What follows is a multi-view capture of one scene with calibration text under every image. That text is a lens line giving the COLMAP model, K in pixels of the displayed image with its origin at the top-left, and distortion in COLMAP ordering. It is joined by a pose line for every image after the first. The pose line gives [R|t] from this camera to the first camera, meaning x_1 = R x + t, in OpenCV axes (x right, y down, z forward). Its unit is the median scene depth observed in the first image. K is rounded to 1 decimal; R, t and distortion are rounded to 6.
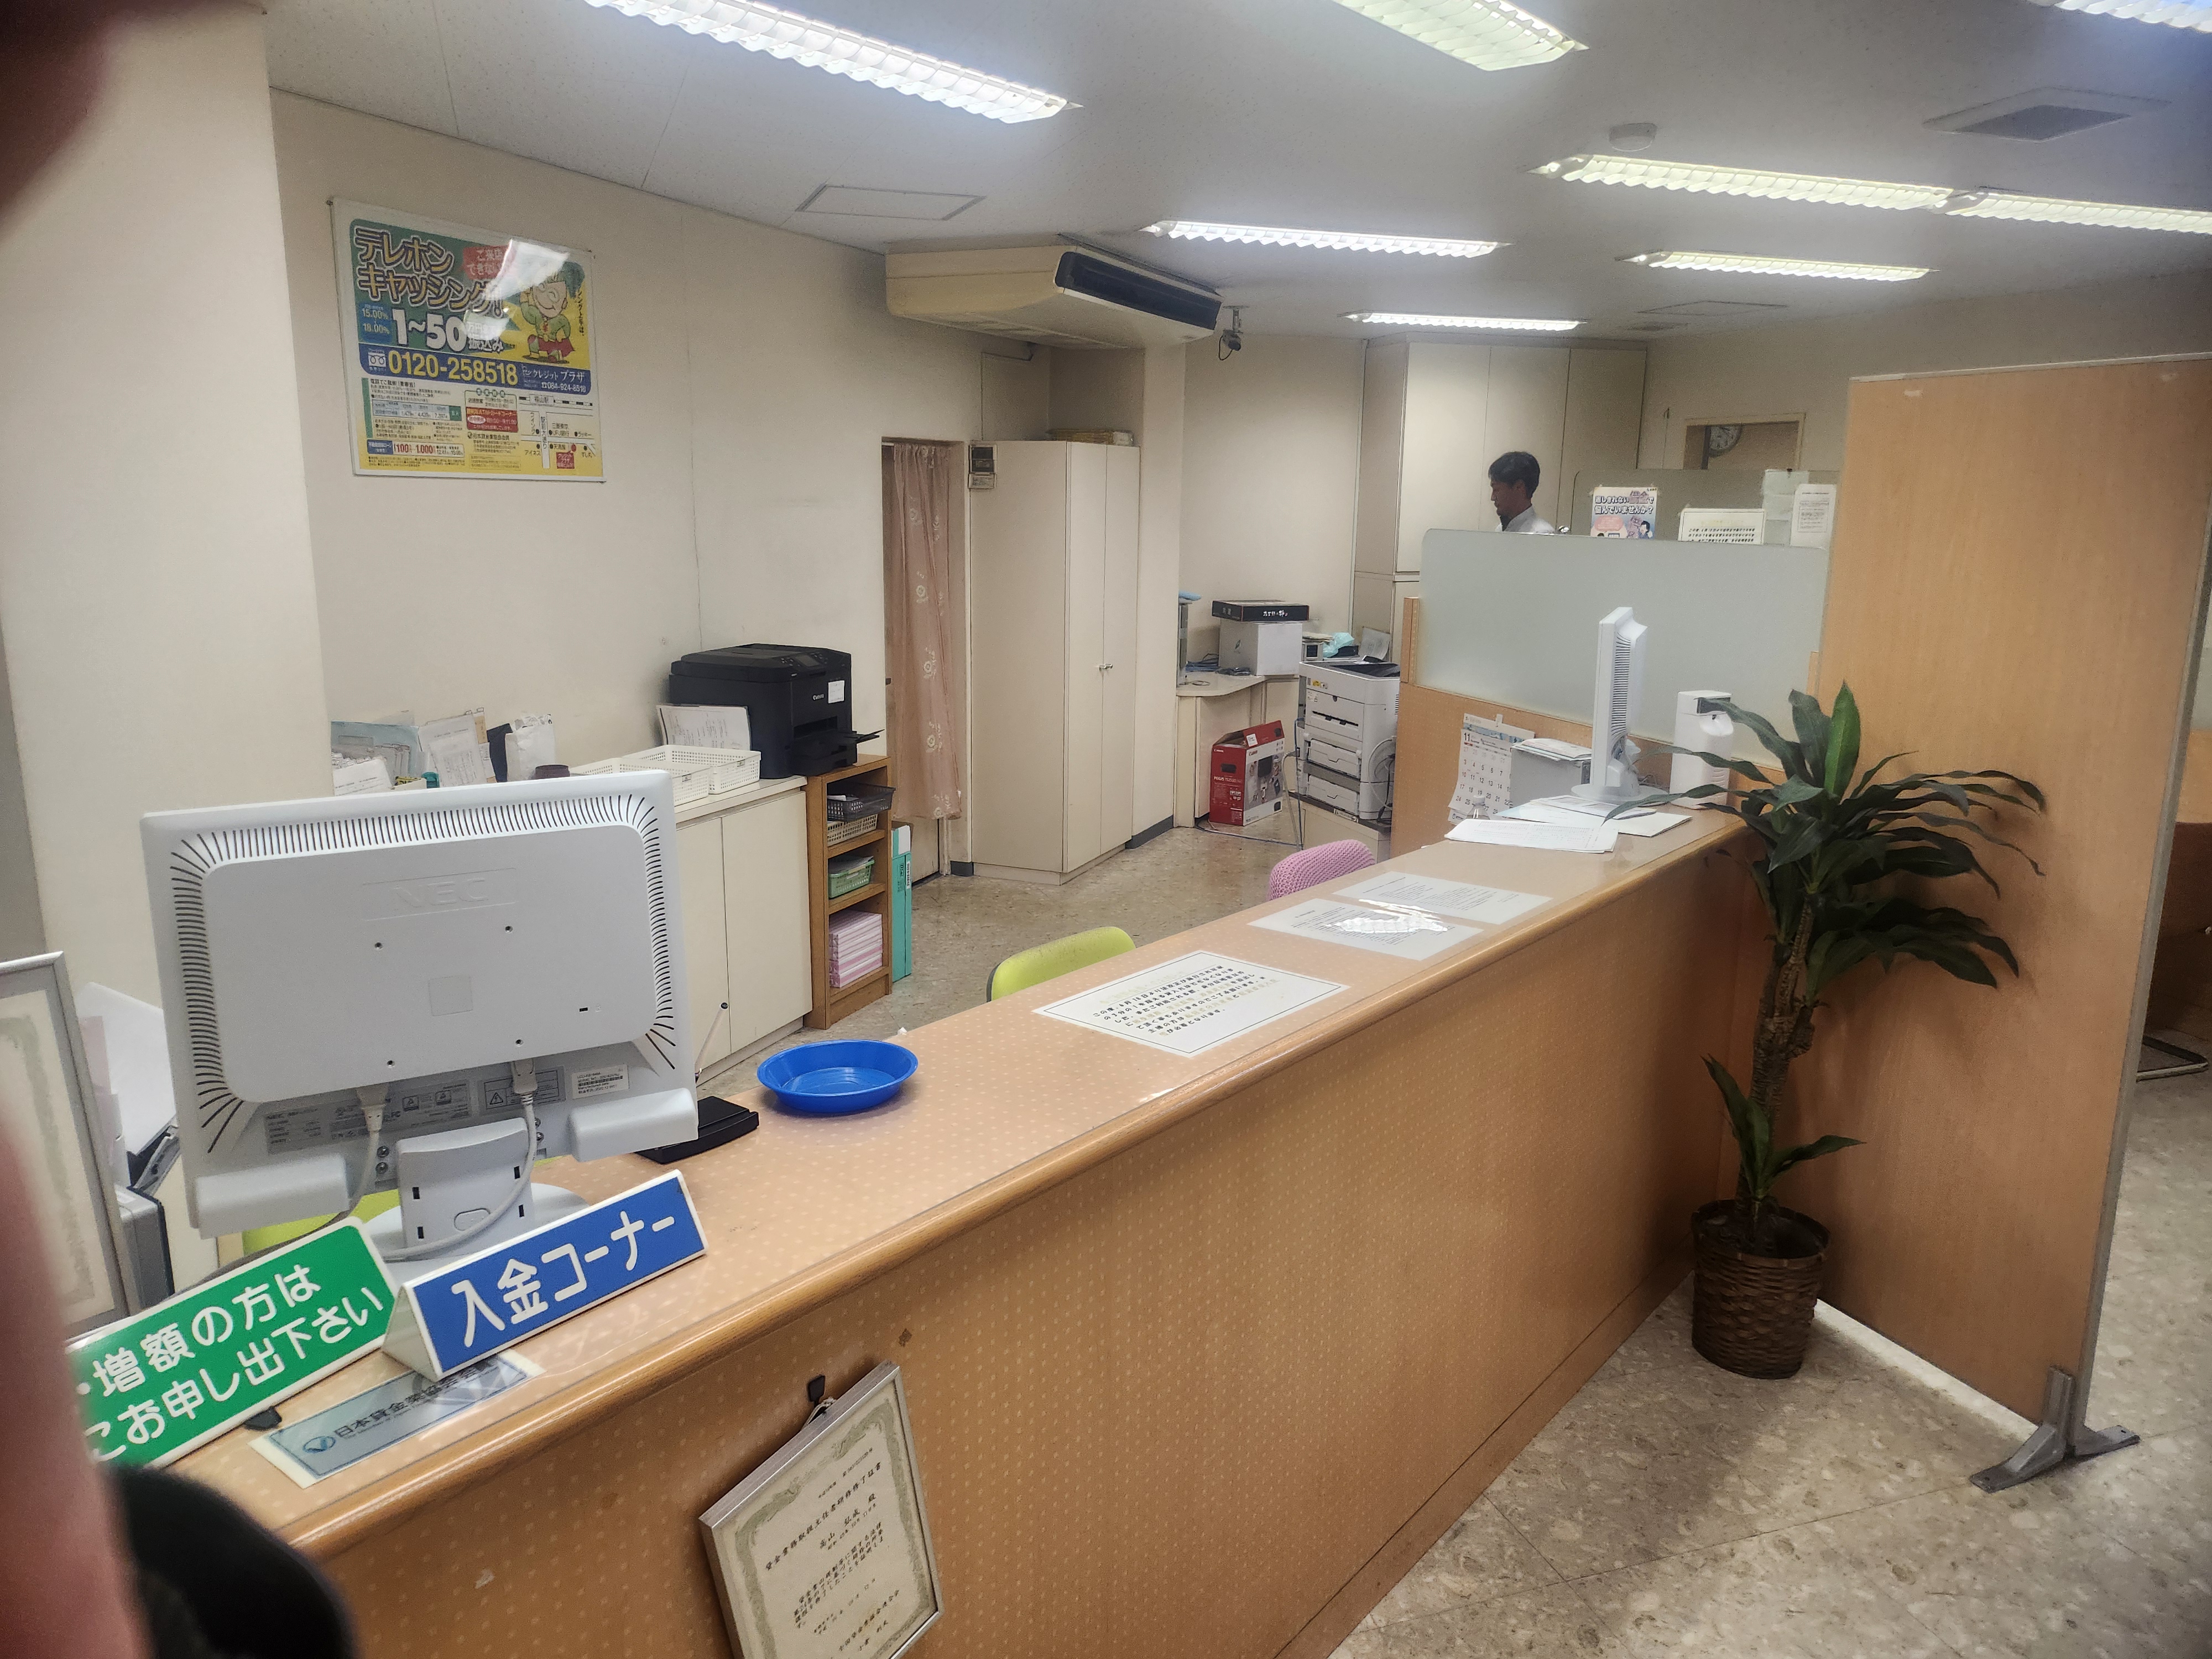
lens RADIAL K [[1563.2, 0, 1106.2], [0, 1563.2, 823.9], [0, 0, 1]] dist [0.061960, -0.063998]
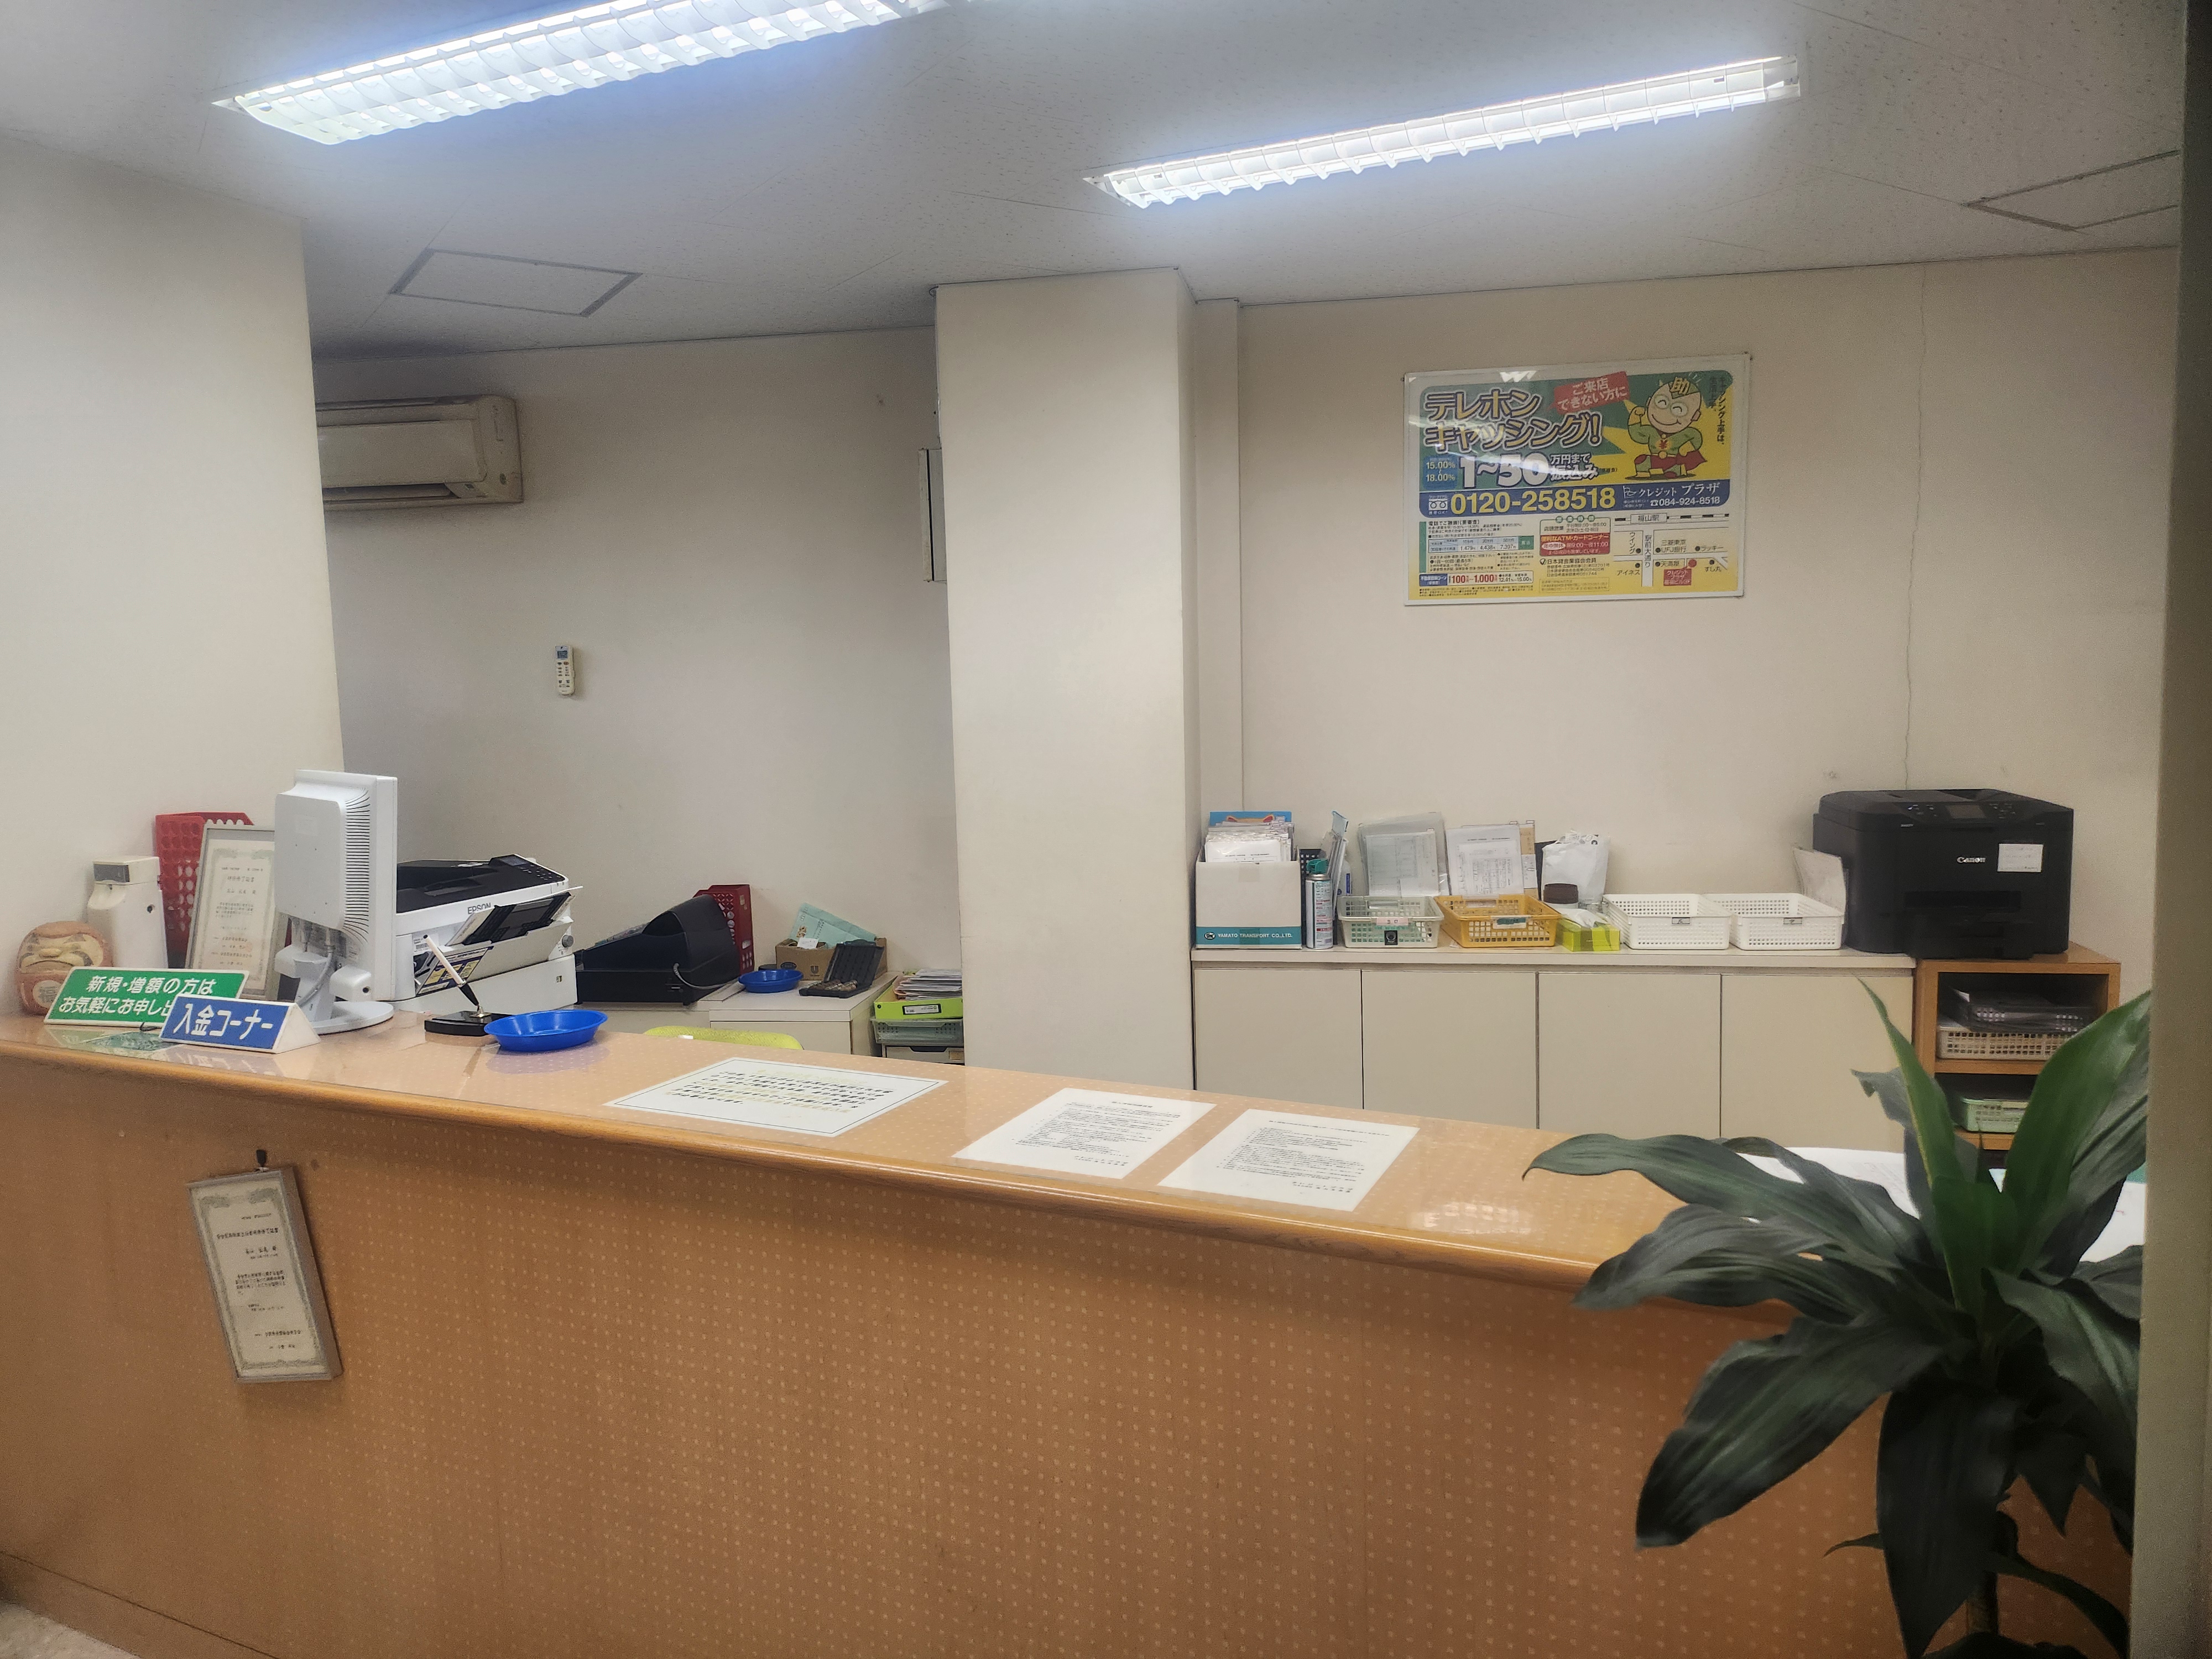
lens RADIAL K [[1563.2, 0, 1094.1], [0, 1563.2, 812.1], [0, 0, 1]] dist [0.061960, -0.063998]
pose [[0.221642, 0.082123, -0.971664, 0.561973], [-0.175957, 0.983459, 0.042983, -0.075380], [0.959121, 0.161445, 0.232426, 0.501259]]
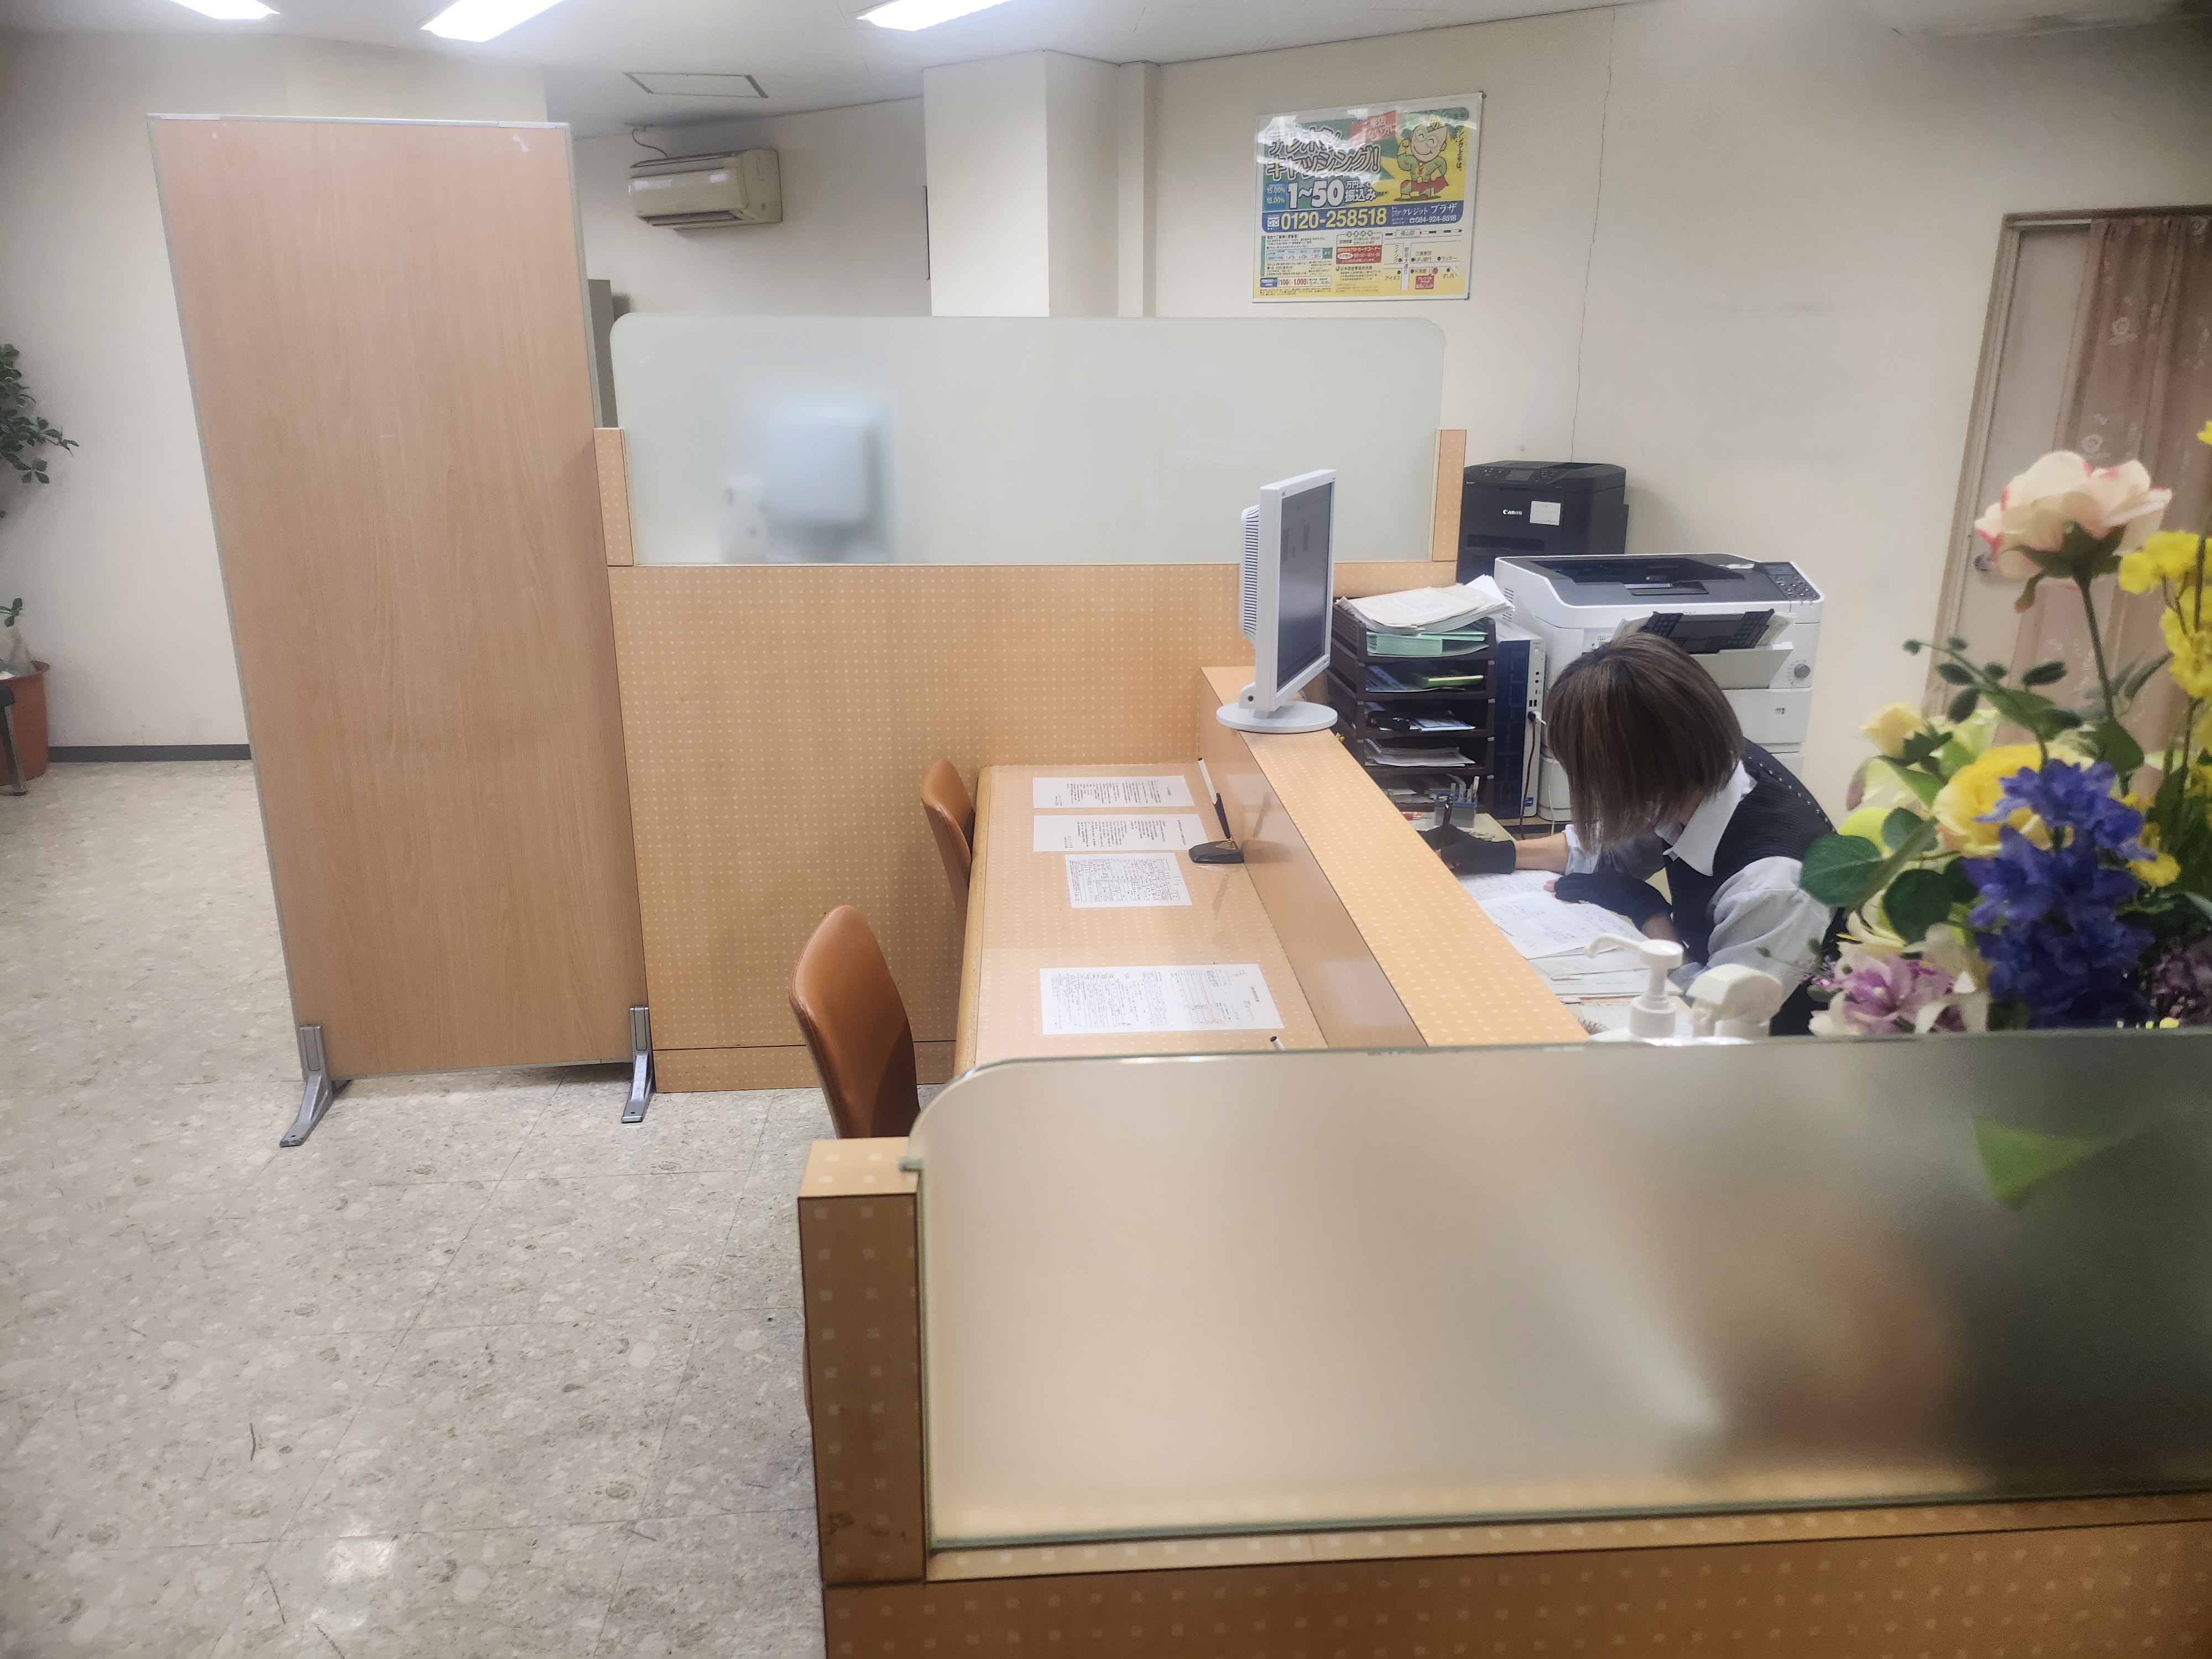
lens RADIAL K [[1563.2, 0, 1116.2], [0, 1563.2, 830.5], [0, 0, 1]] dist [0.061960, -0.063998]
pose [[-0.271739, 0.272158, -0.923086, 1.046670], [-0.203870, 0.921130, 0.331597, -0.212030], [0.940529, 0.278298, -0.194822, 1.227508]]
